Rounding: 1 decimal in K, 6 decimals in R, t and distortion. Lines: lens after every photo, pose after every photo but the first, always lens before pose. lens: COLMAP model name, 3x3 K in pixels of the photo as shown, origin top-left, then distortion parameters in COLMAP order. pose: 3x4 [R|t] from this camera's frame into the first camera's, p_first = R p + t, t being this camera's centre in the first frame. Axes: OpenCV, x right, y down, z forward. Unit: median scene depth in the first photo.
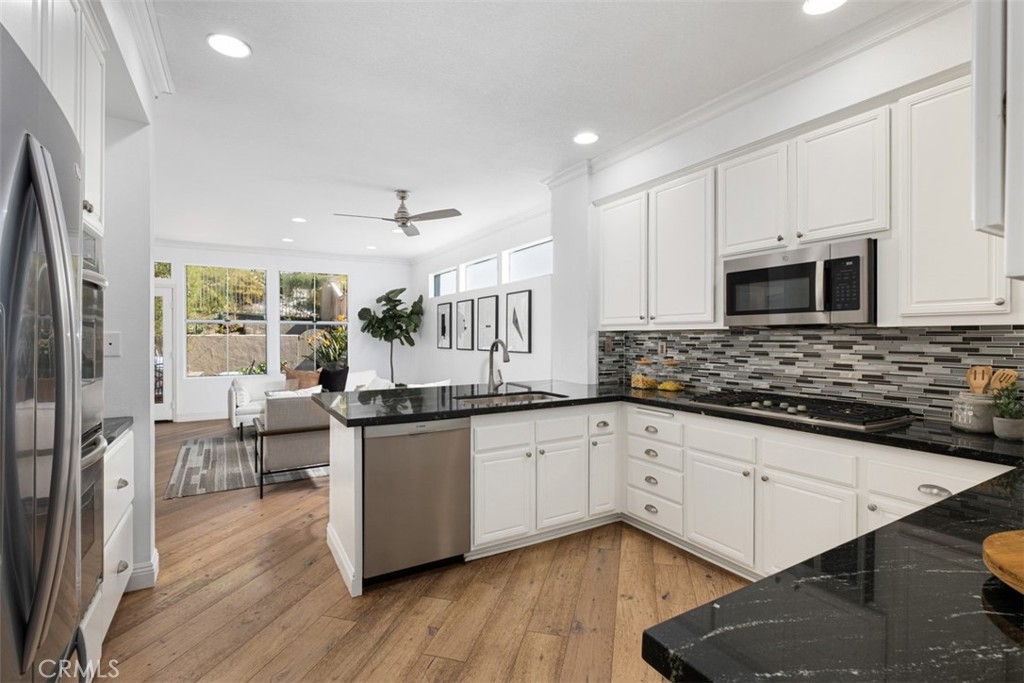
lens RADIAL K [[479.4, 0, 510.0], [0, 479.4, 338.0], [0, 0, 1]] dist [0.000381, 0.000497]
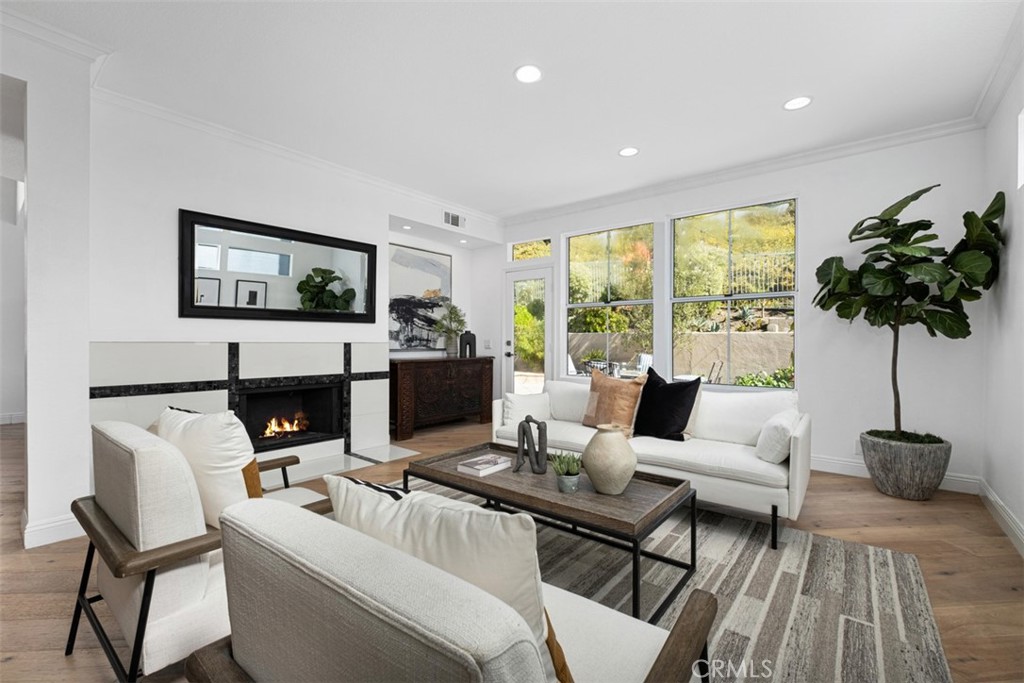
lens RADIAL K [[443.0, 0, 511.5], [0, 443.0, 342.6], [0, 0, 1]] dist [-0.005203, 0.001004]
pose [[0.352146, 0.003346, -0.935939, -0.008419], [-0.009983, 0.999950, -0.000181, 0.023898], [0.935892, 0.009408, 0.352162, 0.556175]]
